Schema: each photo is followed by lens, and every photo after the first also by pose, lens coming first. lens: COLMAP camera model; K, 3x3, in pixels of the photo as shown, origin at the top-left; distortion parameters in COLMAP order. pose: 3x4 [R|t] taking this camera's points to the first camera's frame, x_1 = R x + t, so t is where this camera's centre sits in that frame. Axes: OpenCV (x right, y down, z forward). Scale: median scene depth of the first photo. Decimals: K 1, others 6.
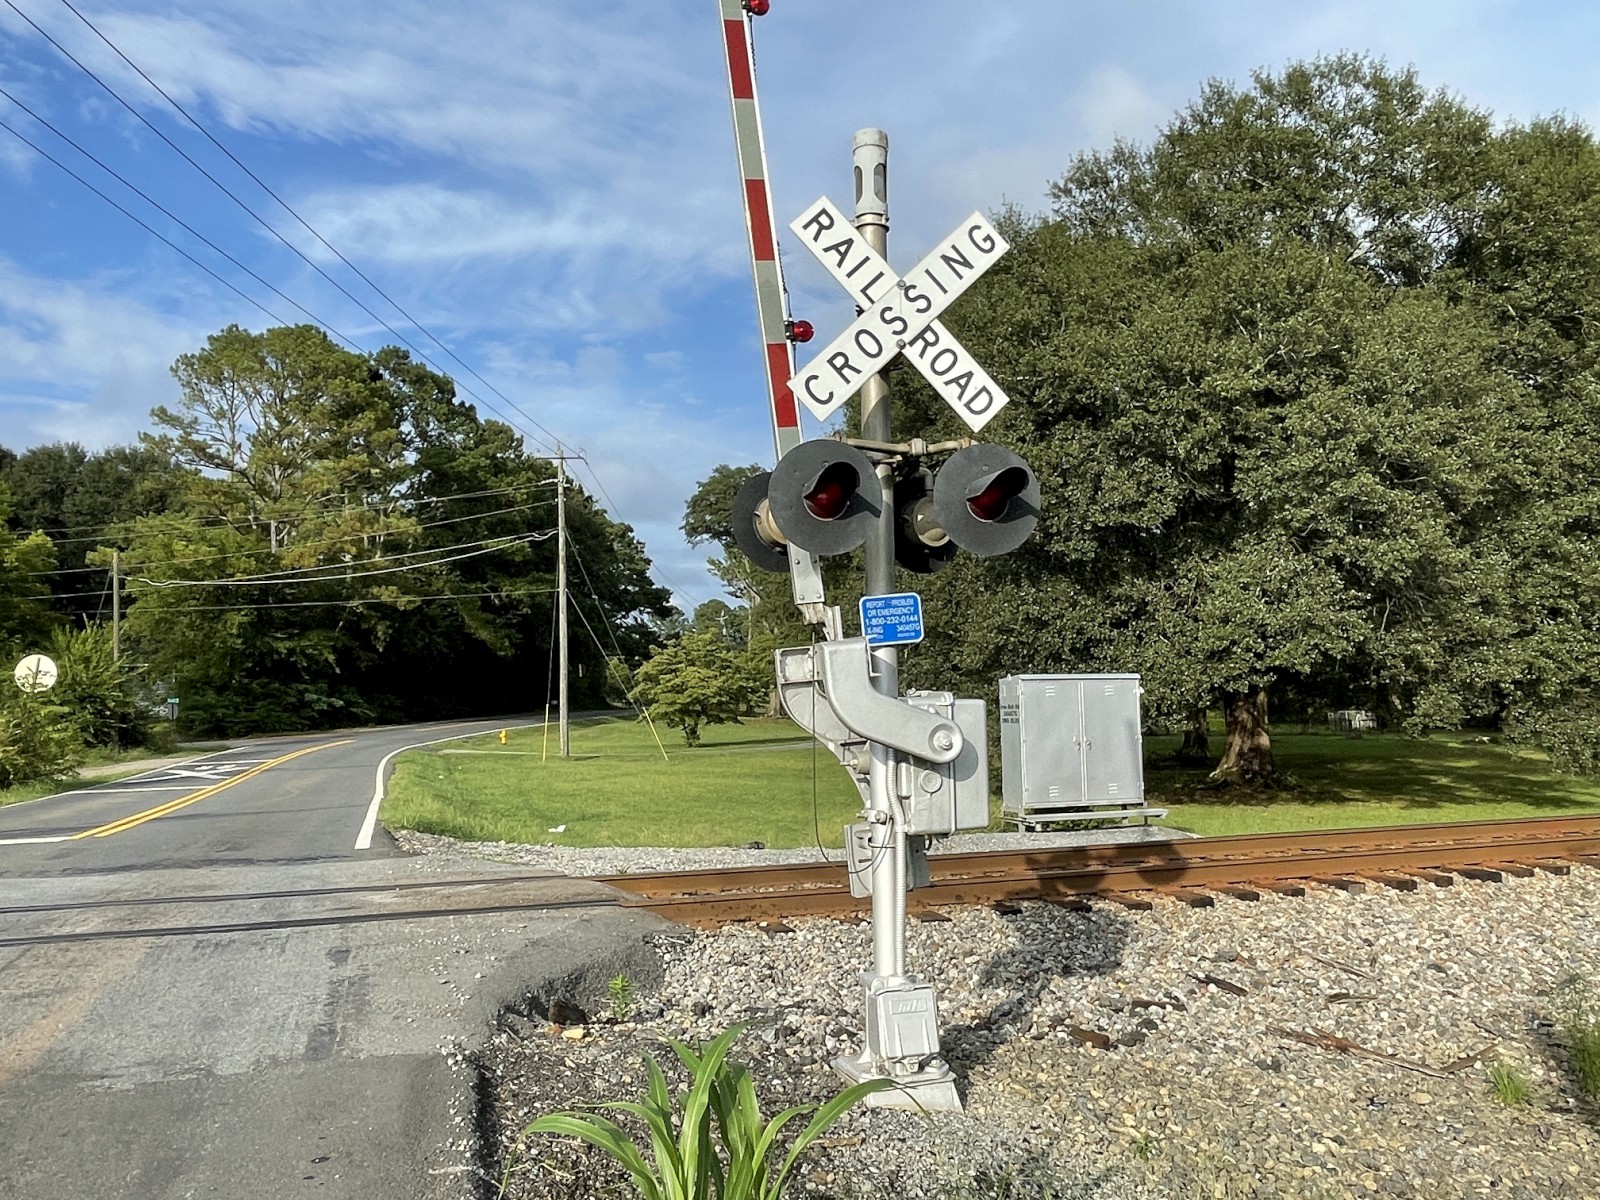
lens RADIAL K [[1201.4, 0, 805.1], [0, 1201.4, 602.5], [0, 0, 1]] dist [-0.000219, -0.015007]
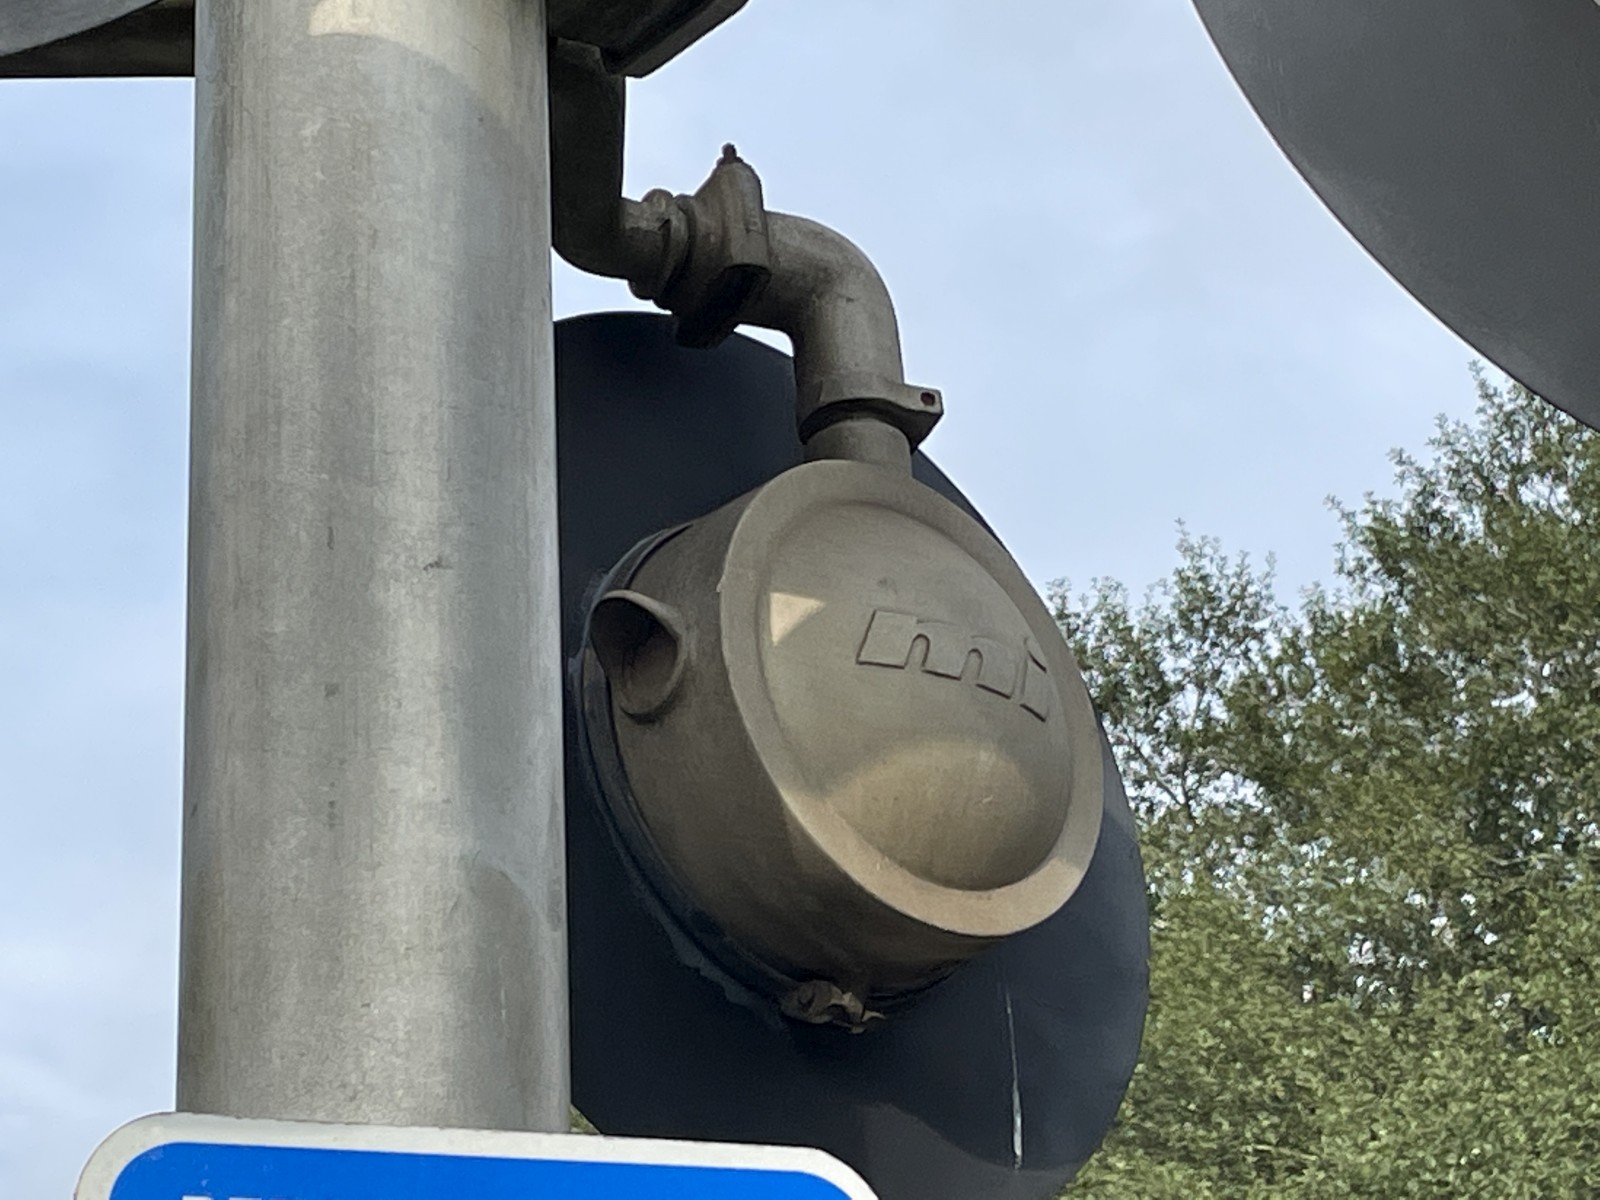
lens RADIAL K [[4320.2, 0, 805.2], [0, 4320.2, 608.2], [0, 0, 1]] dist [0.117908, 0.000000]
pose [[0.984257, 0.053338, 0.168501, 0.007178], [0.016549, 0.921375, -0.388324, 0.011332], [-0.175965, 0.384999, 0.905987, 0.128243]]
